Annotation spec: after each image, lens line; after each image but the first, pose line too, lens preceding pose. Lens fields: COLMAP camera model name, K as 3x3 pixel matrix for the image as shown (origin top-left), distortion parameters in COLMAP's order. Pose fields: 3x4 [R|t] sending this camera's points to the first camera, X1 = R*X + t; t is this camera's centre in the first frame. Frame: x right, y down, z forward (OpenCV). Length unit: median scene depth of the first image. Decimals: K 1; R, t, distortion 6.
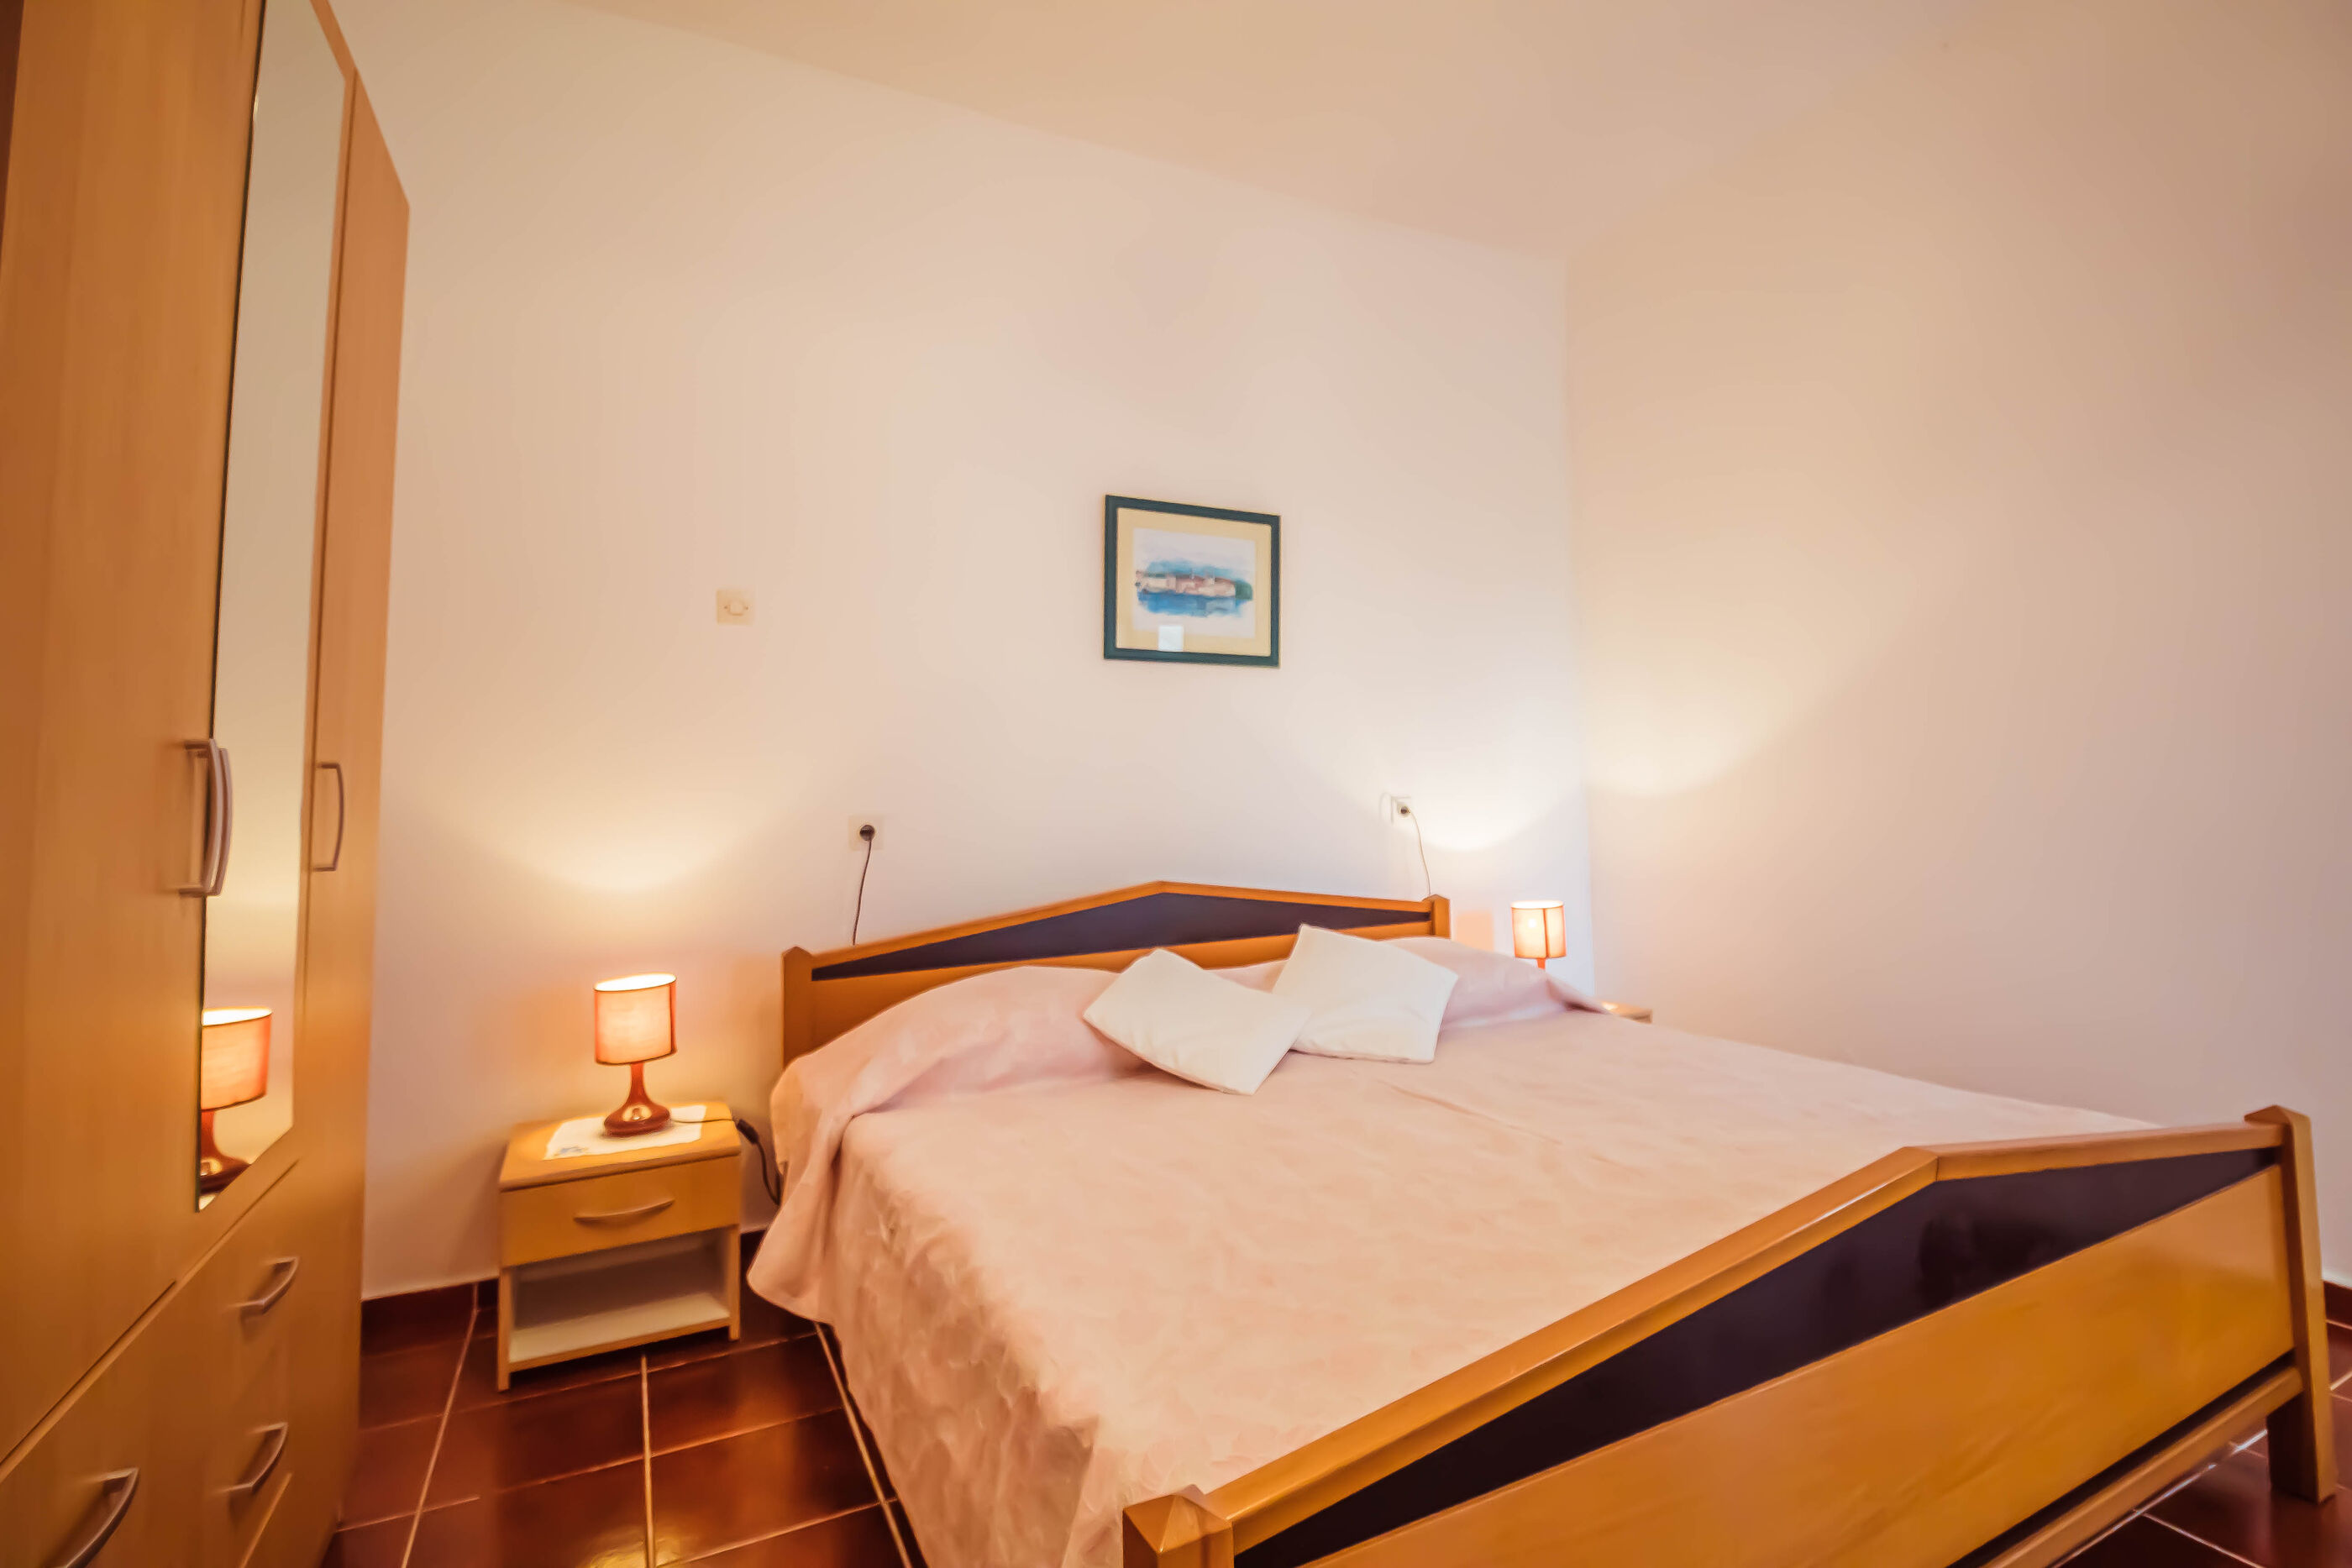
lens RADIAL K [[1097.9, 0, 1165.4], [0, 1097.9, 790.5], [0, 0, 1]] dist [-0.000837, -0.011349]
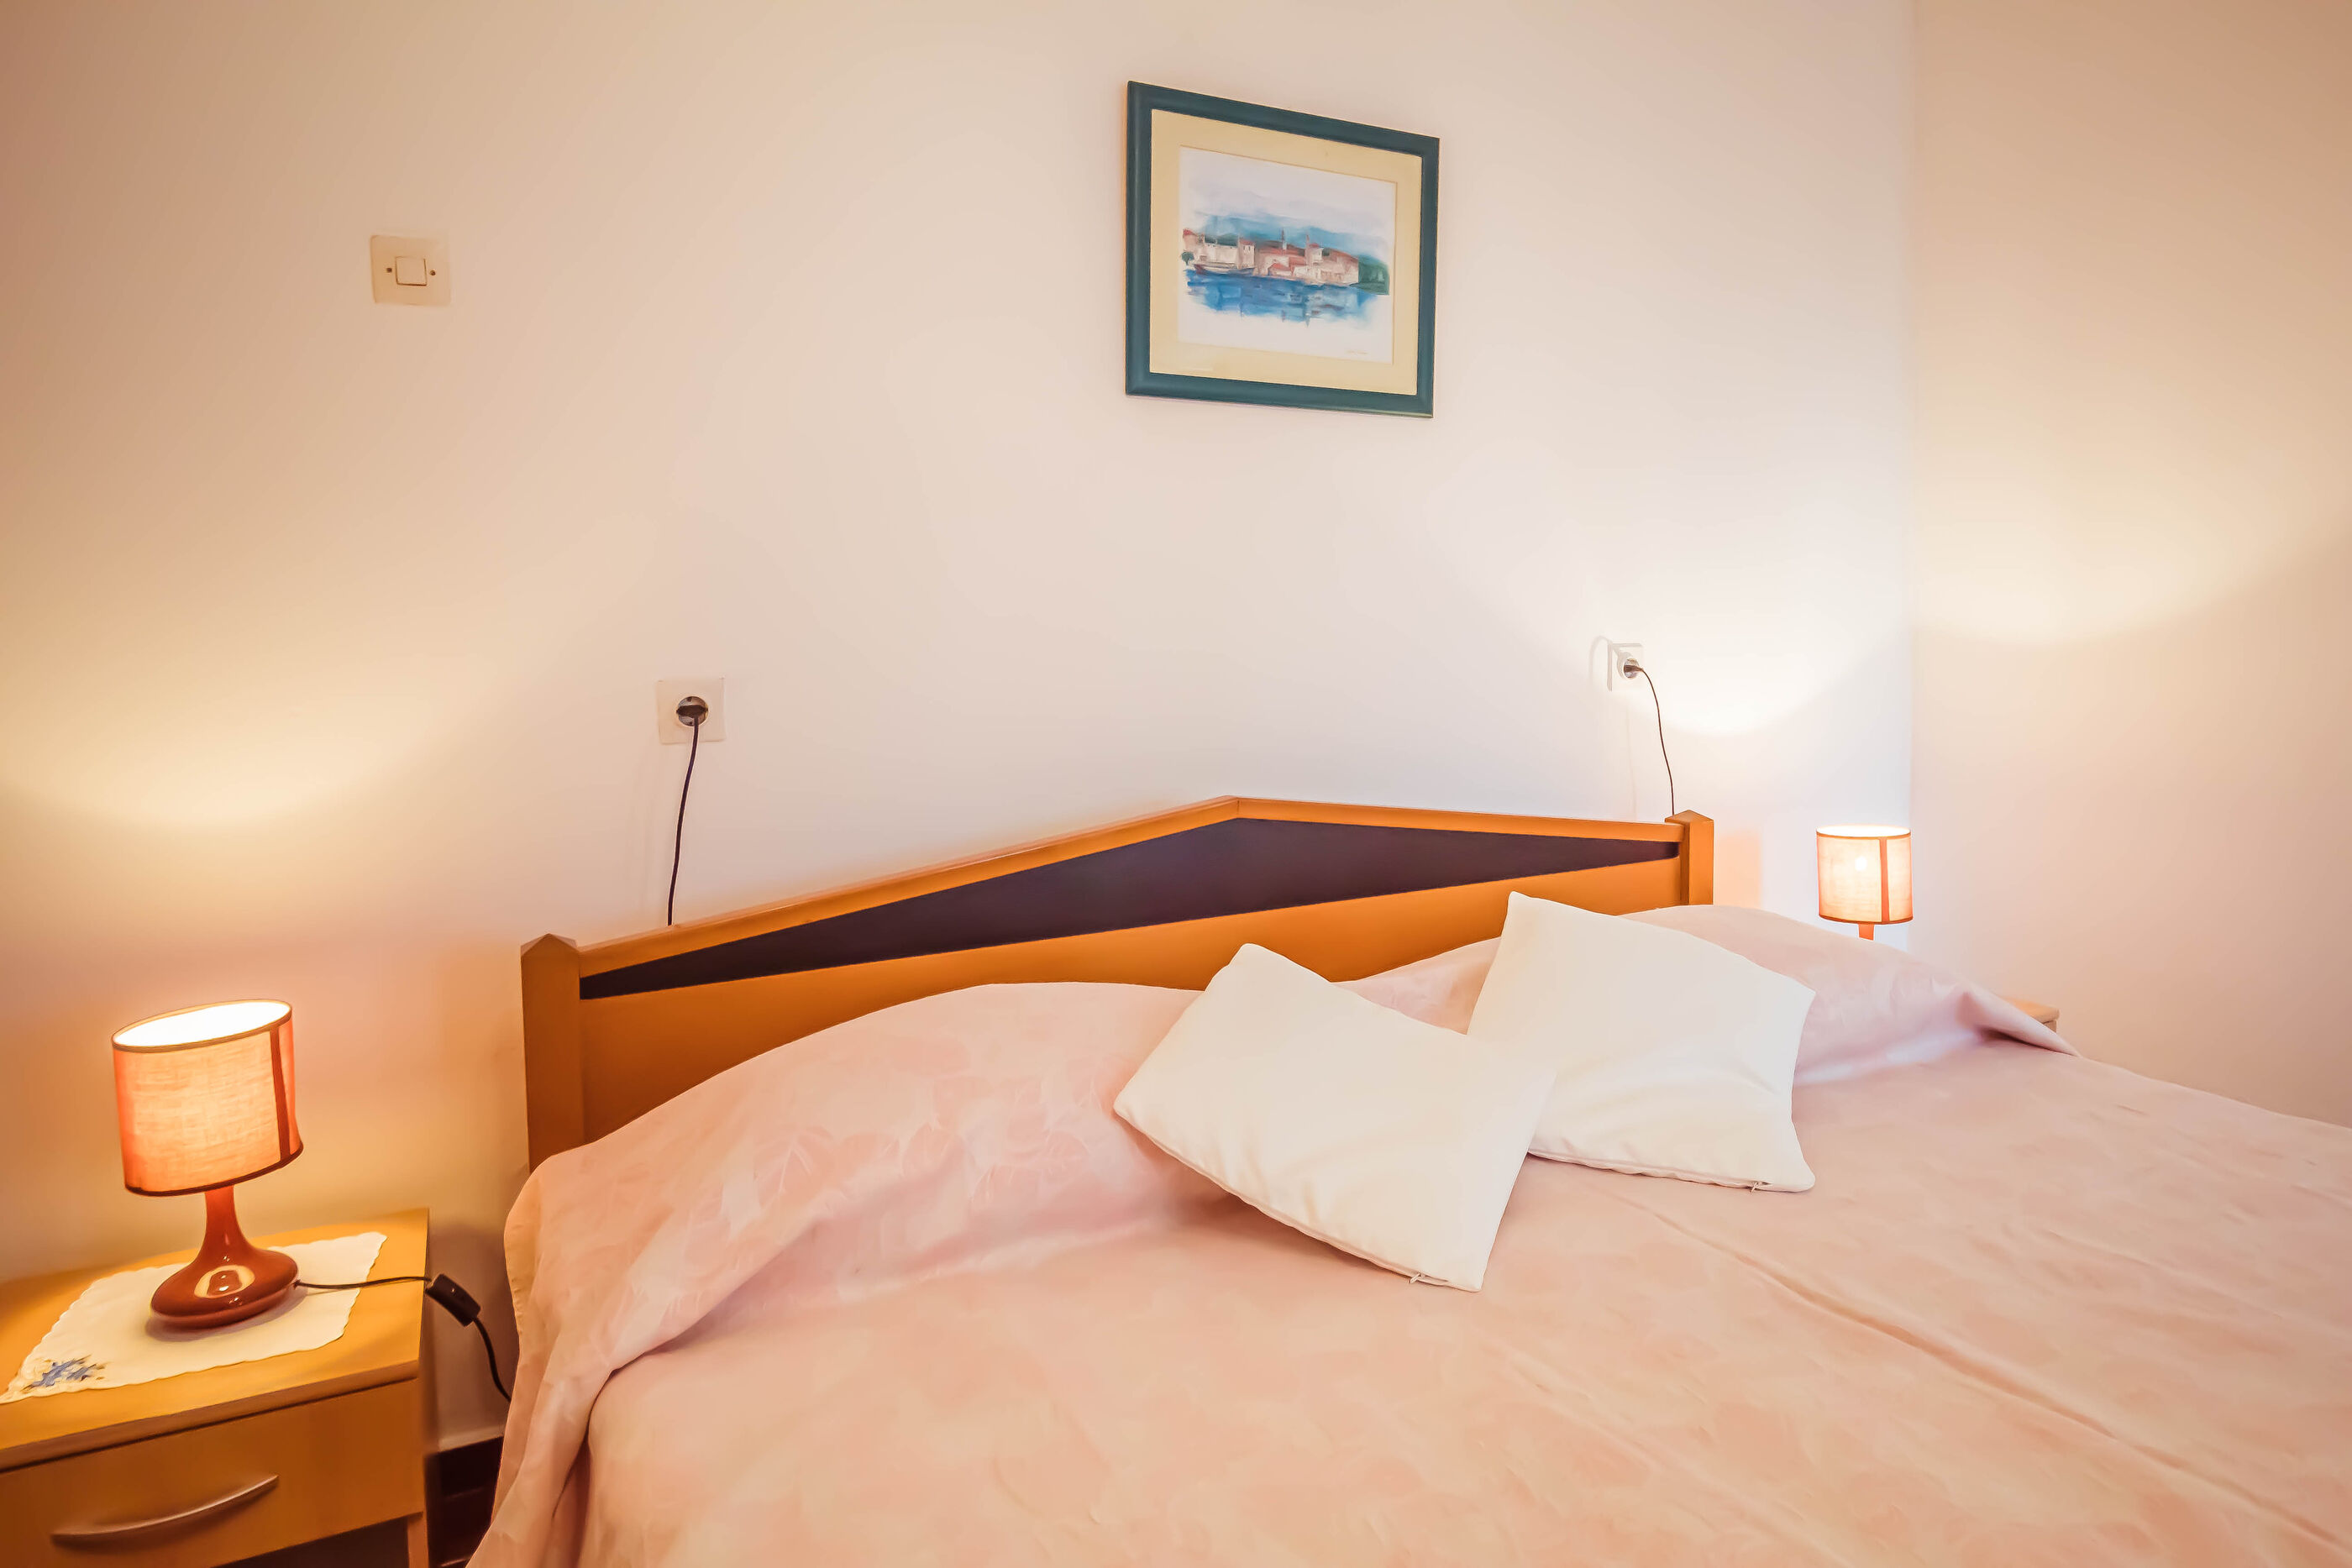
lens RADIAL K [[1348.1, 0, 1188.8], [0, 1348.1, 763.3], [0, 0, 1]] dist [0.003945, -0.010030]
pose [[0.999691, 0.001710, 0.024795, -0.048840], [-0.004303, 0.994476, 0.104878, -0.007477], [-0.024479, -0.104953, 0.994176, 0.362235]]
